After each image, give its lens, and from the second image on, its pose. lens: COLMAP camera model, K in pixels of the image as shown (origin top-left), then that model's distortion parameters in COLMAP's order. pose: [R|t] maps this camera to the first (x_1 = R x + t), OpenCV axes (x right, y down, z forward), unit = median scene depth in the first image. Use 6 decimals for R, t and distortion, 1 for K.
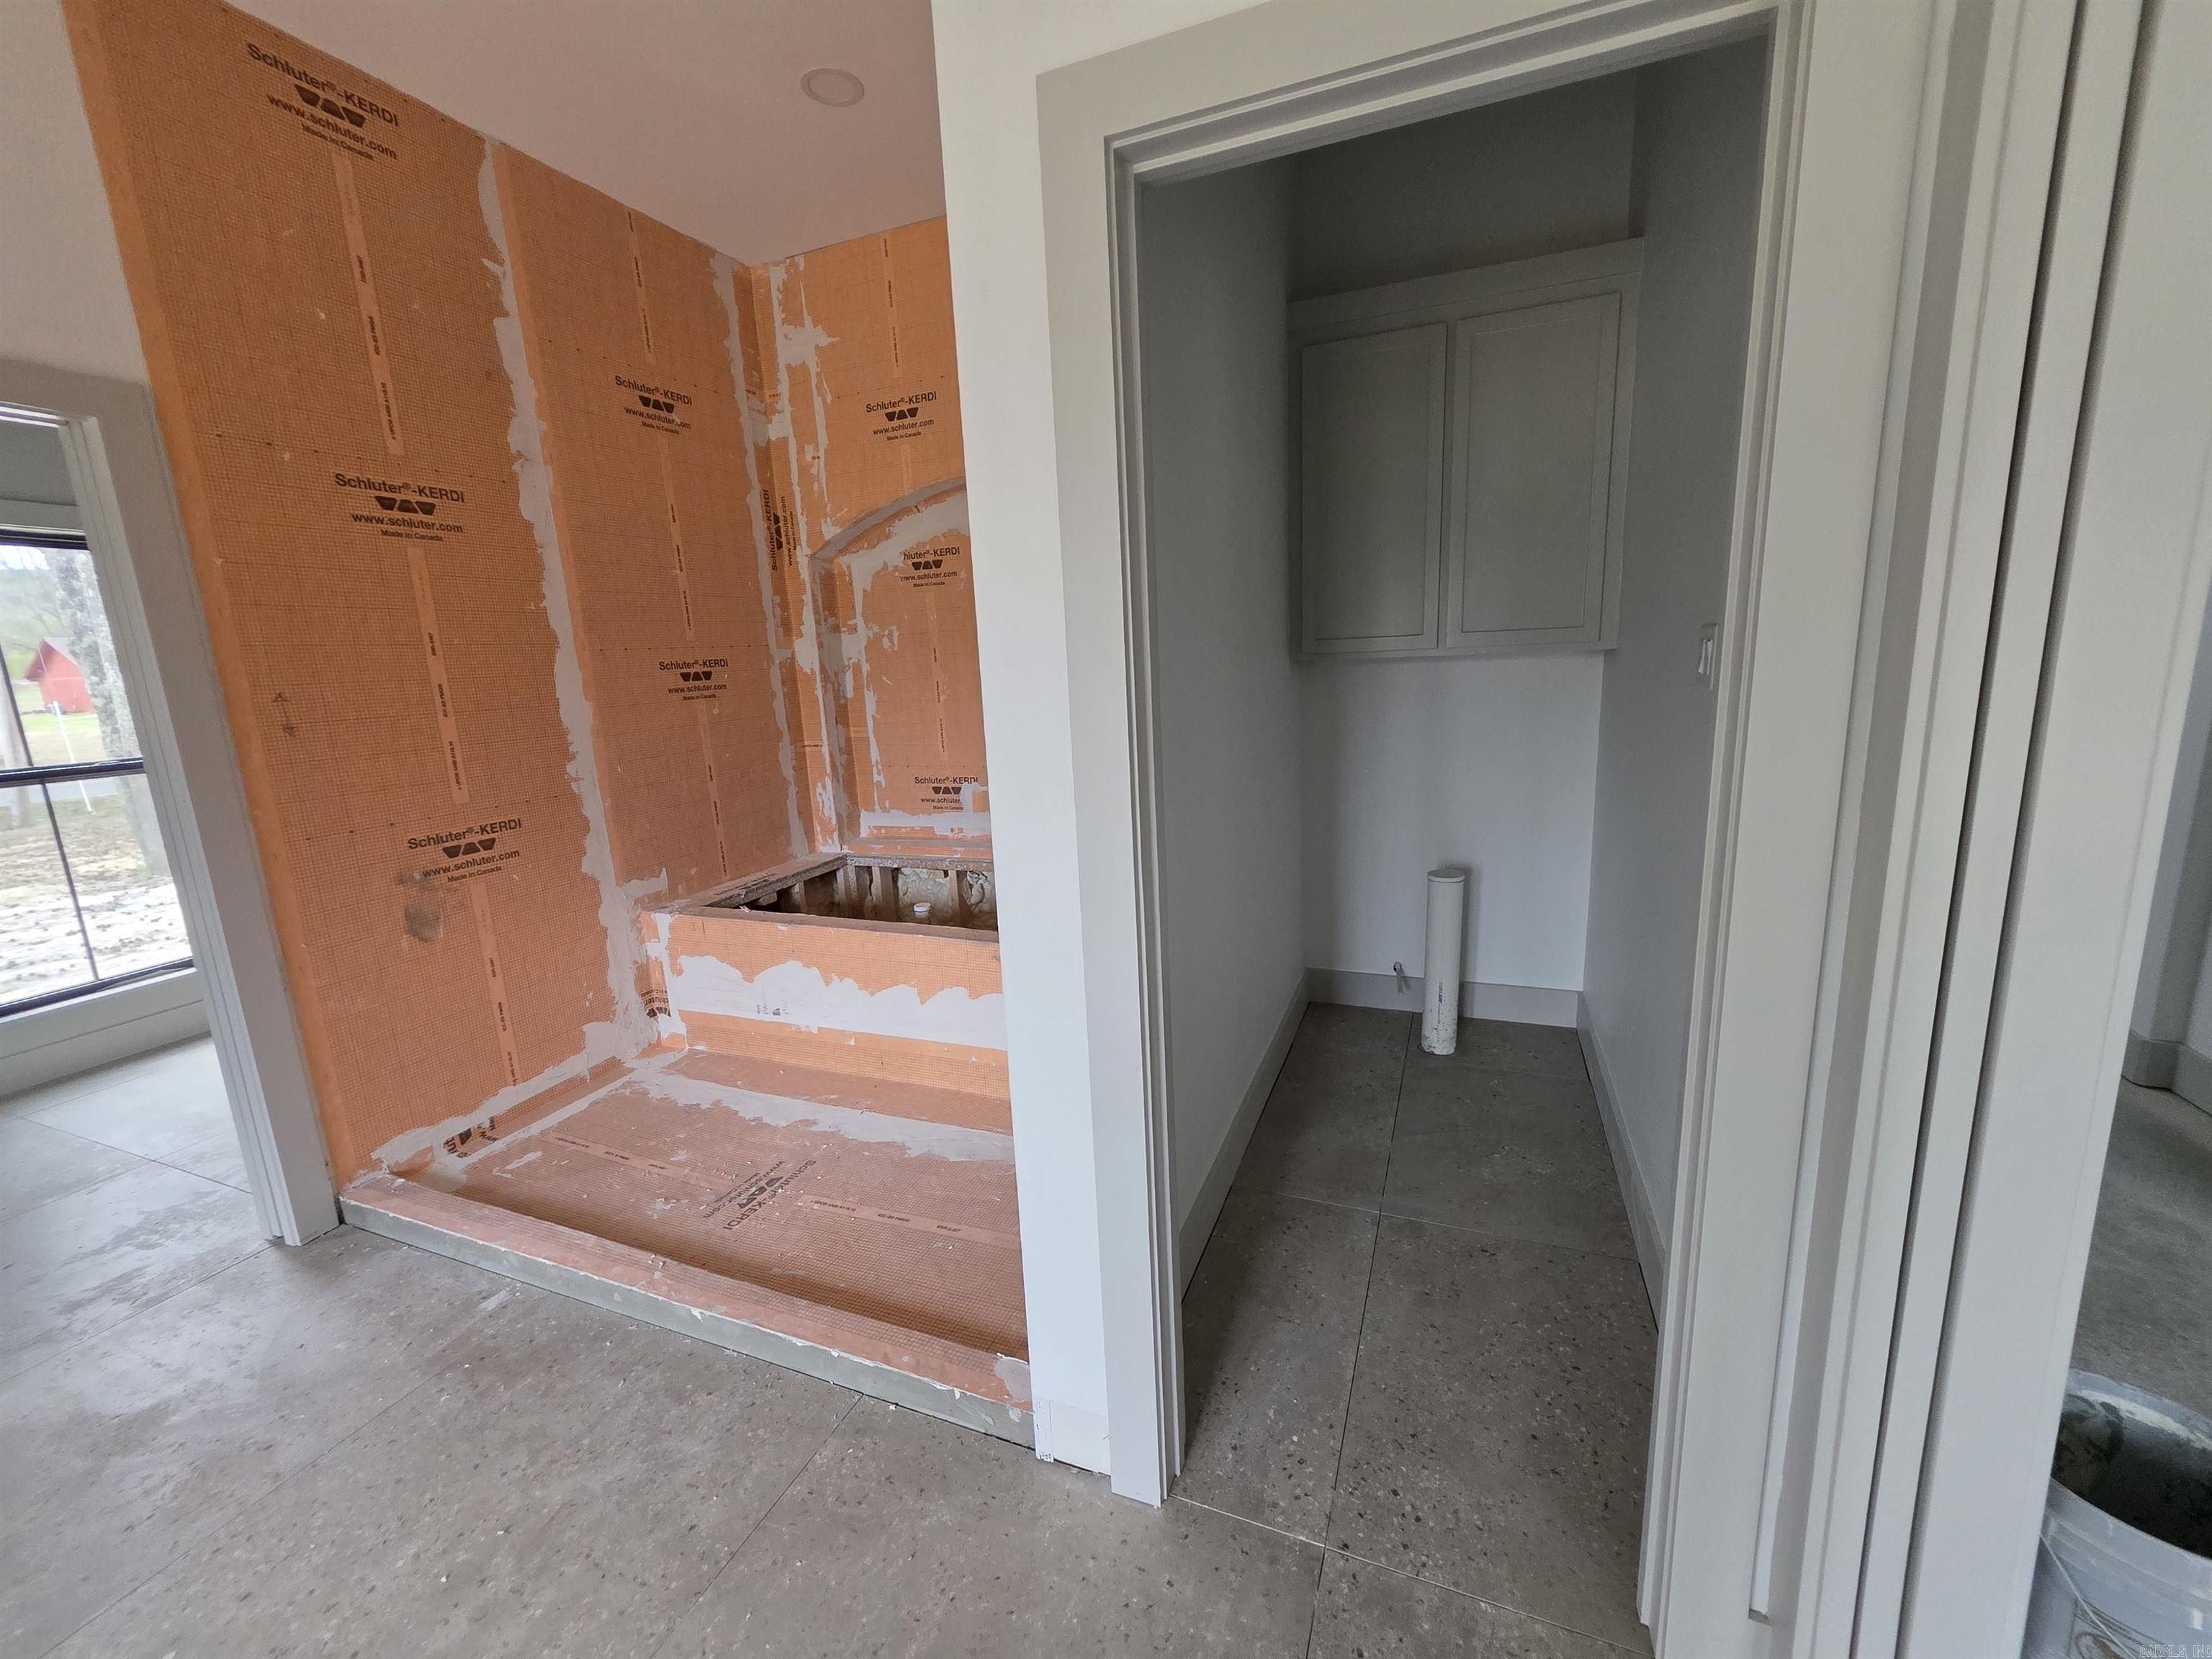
lens RADIAL K [[884.4, 0, 1107.2], [0, 884.4, 828.6], [0, 0, 1]] dist [0.001649, -0.000046]
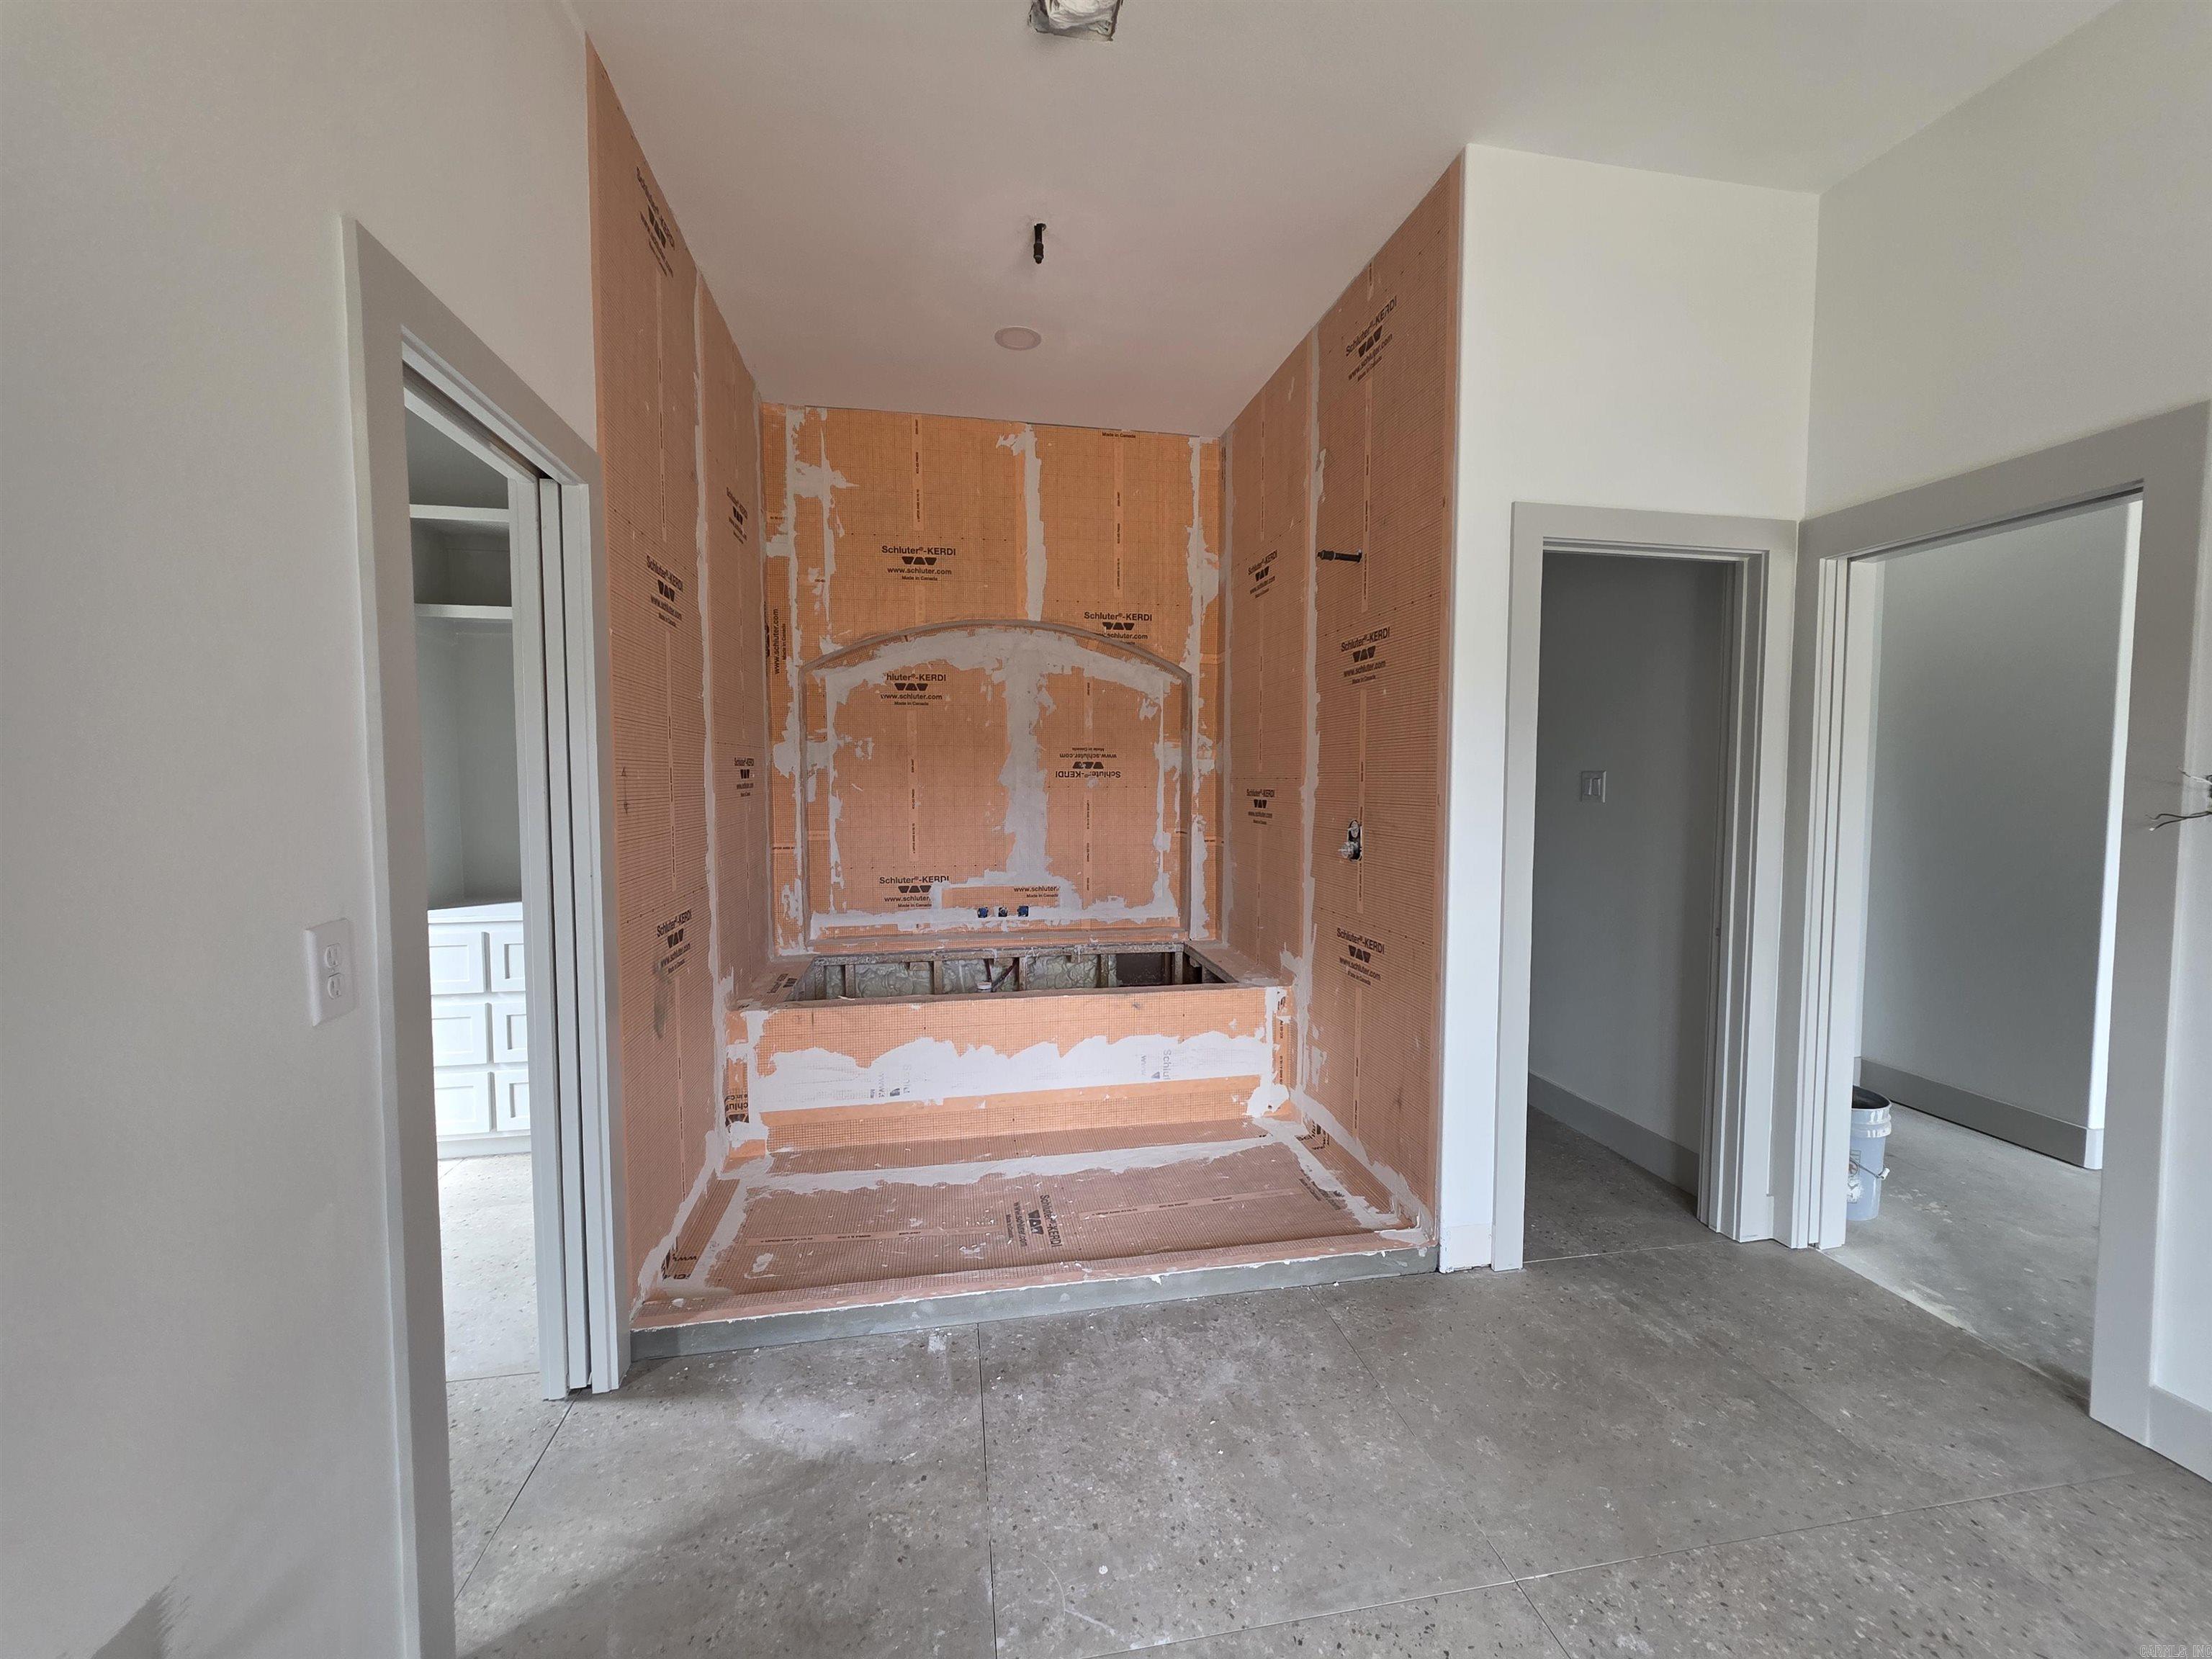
lens RADIAL K [[884.4, 0, 1107.2], [0, 884.4, 828.6], [0, 0, 1]] dist [0.001649, -0.000046]
pose [[0.842439, 0.016308, 0.538544, -0.616058], [0.064057, 0.989421, -0.130165, 0.042988], [-0.534970, 0.144154, 0.832483, -0.041649]]
